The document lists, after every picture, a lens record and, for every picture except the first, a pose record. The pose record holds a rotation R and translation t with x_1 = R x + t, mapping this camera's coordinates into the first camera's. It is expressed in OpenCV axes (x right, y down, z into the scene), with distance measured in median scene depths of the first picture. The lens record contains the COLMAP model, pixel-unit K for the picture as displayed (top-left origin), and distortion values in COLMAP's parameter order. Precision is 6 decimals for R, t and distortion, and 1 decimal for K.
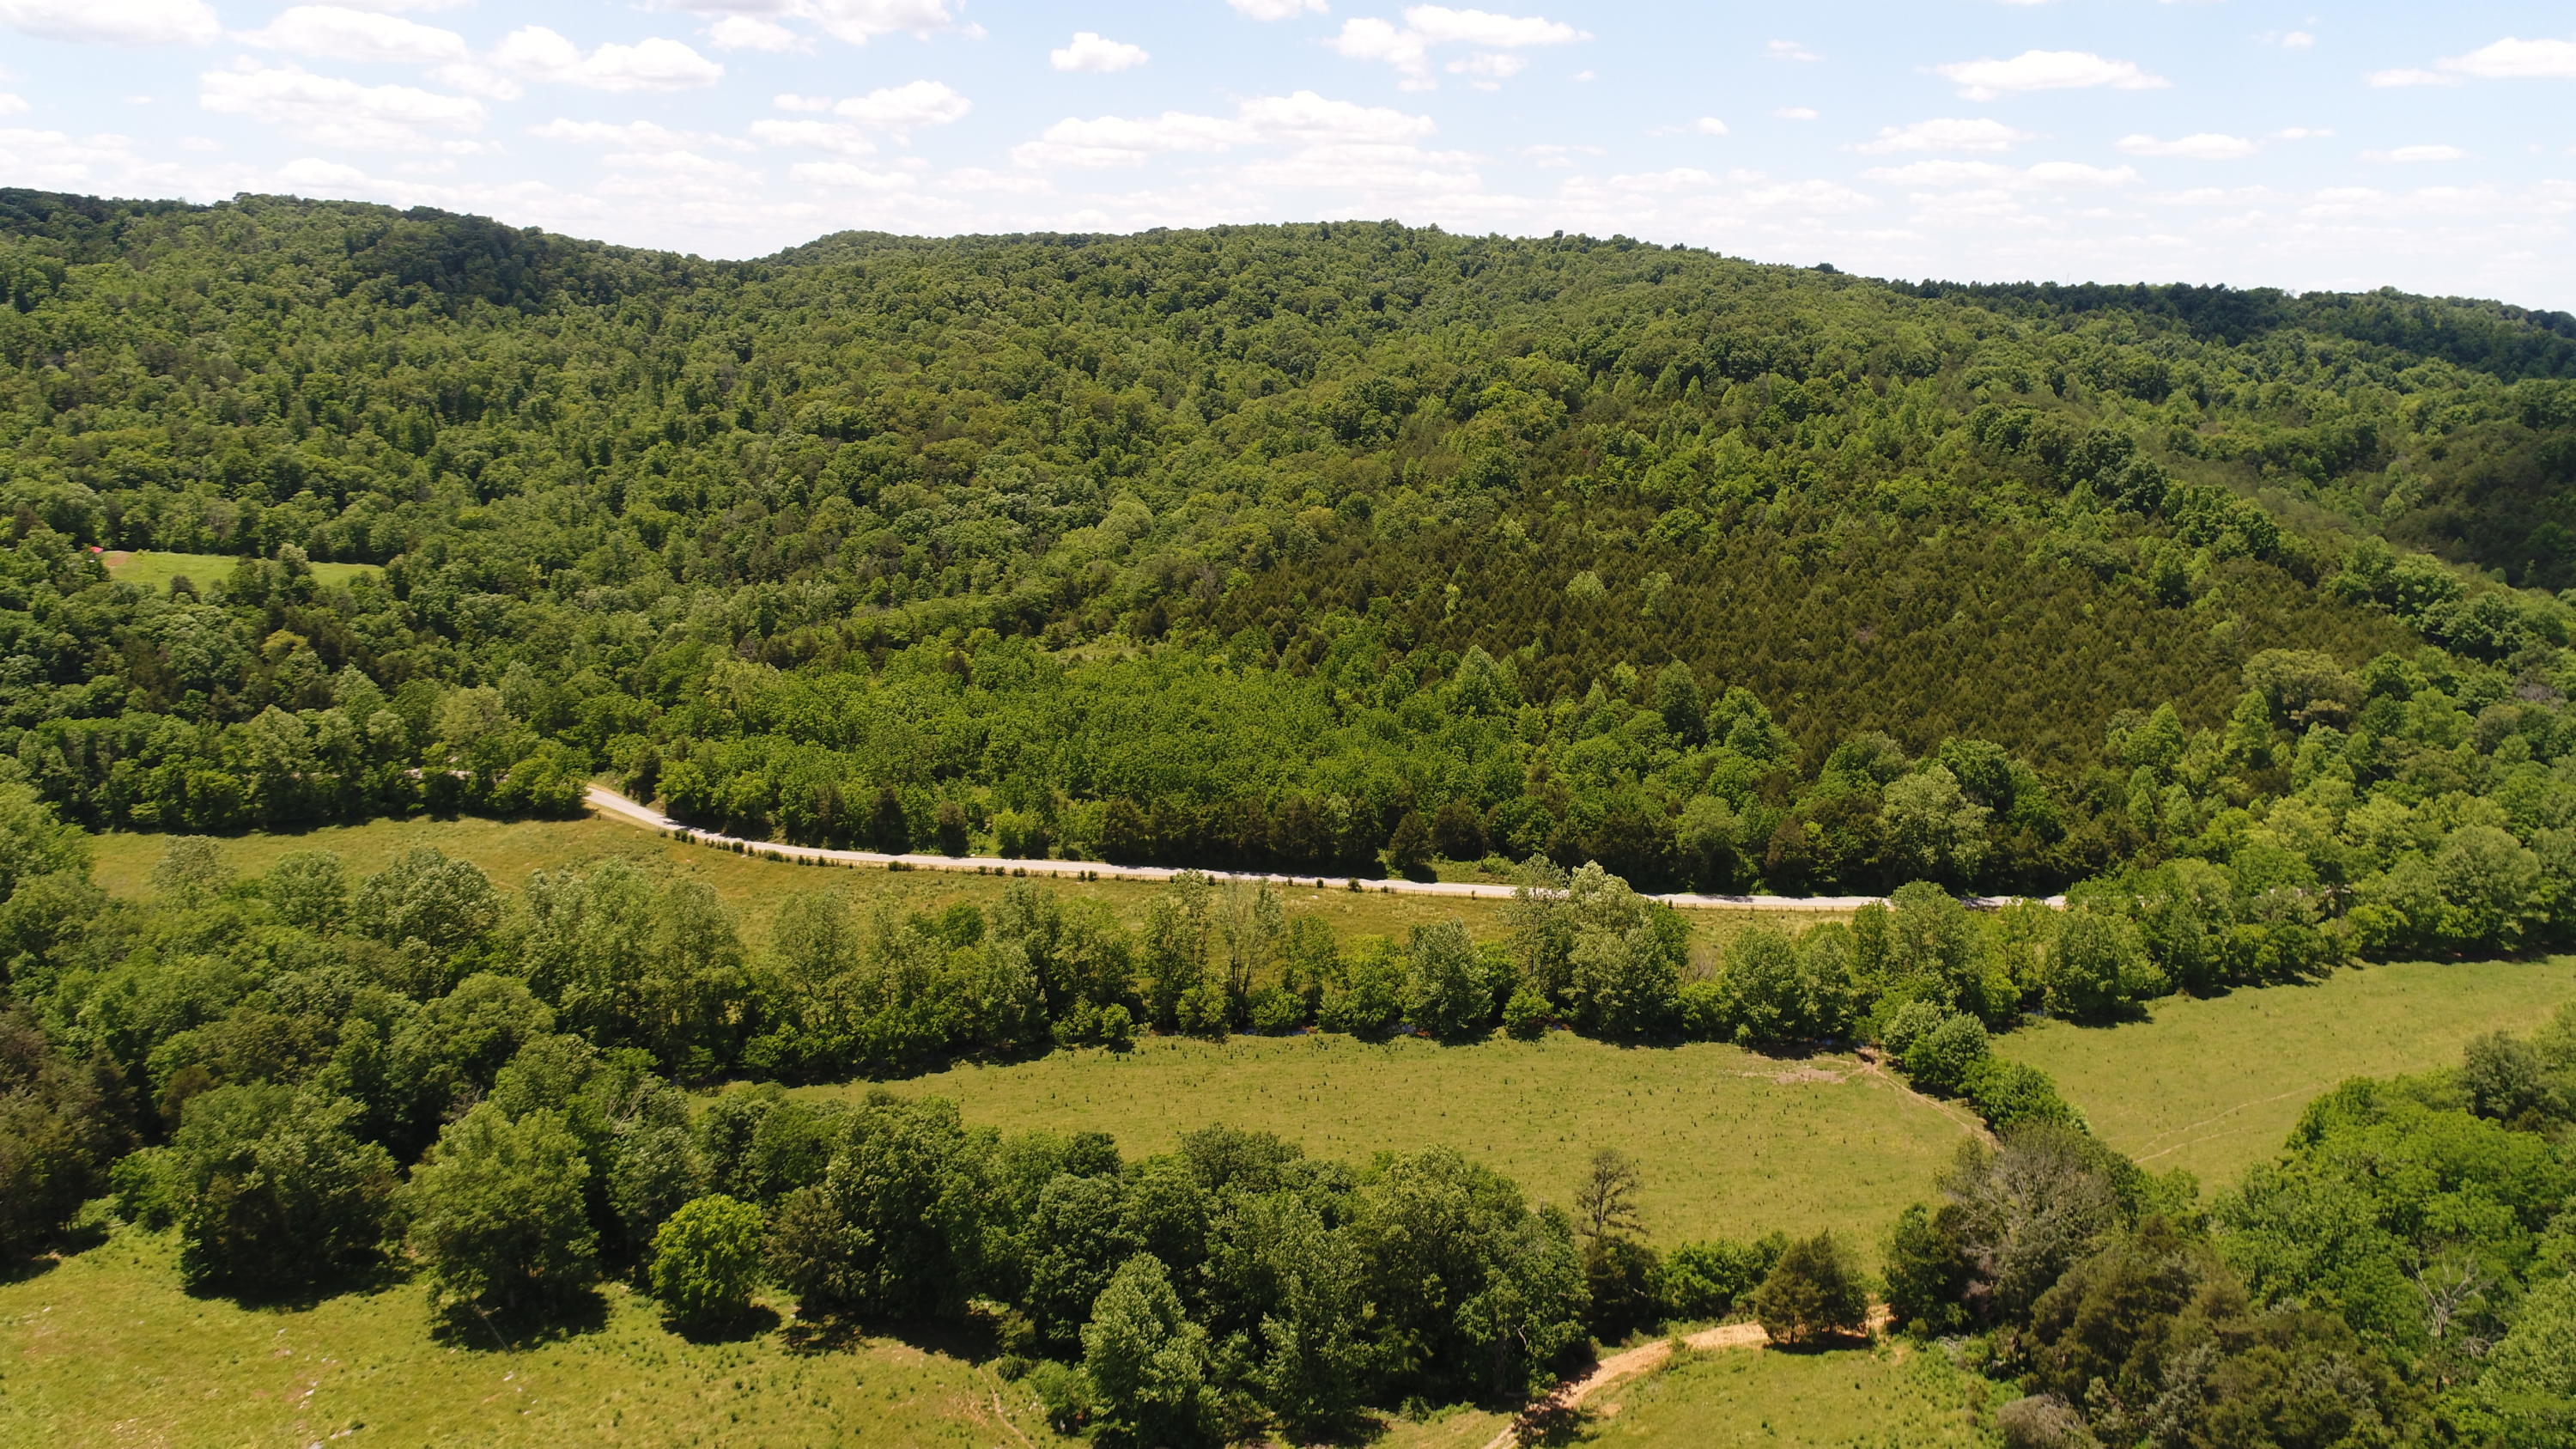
lens RADIAL K [[1726.2, 0, 1283.1], [0, 1726.2, 741.9], [0, 0, 1]] dist [0.007024, -0.003180]
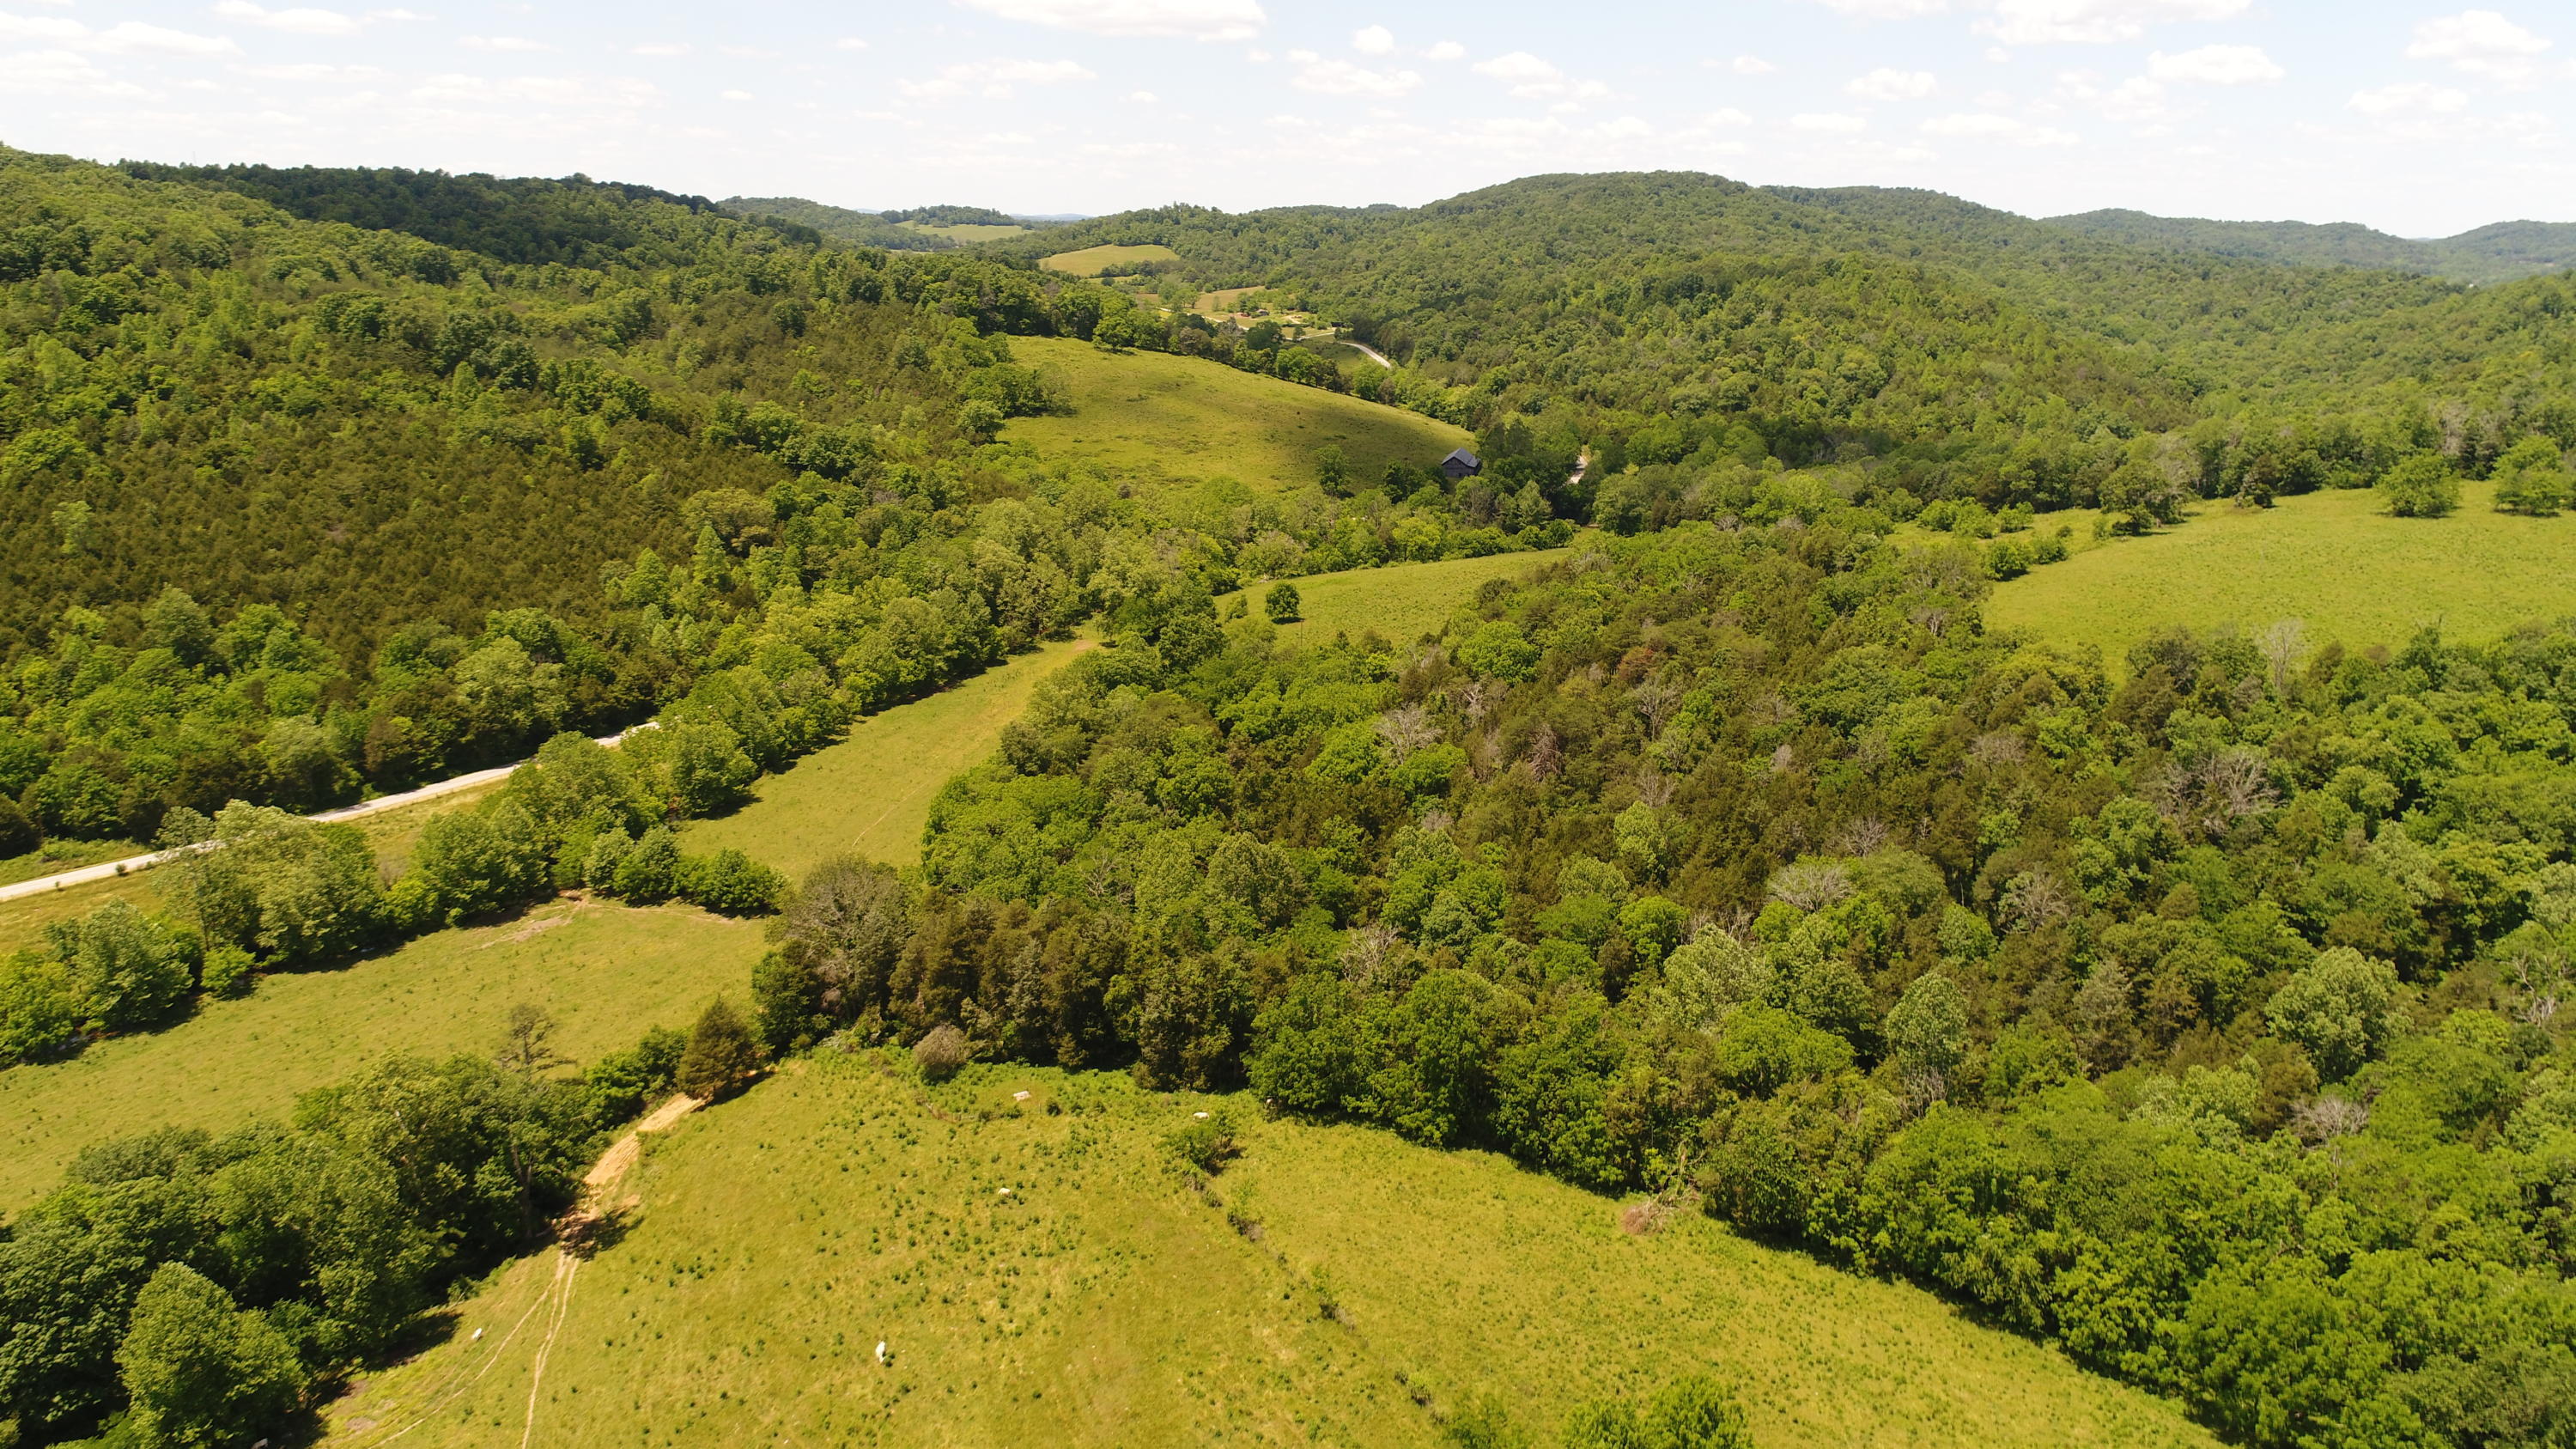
lens RADIAL K [[1726.2, 0, 1283.4], [0, 1726.2, 726.7], [0, 0, 1]] dist [0.007024, -0.003180]
pose [[0.573184, -0.241734, 0.782959, -0.192487], [0.197907, 0.968048, 0.153997, -0.001330], [-0.795168, 0.066684, 0.602711, -0.019437]]
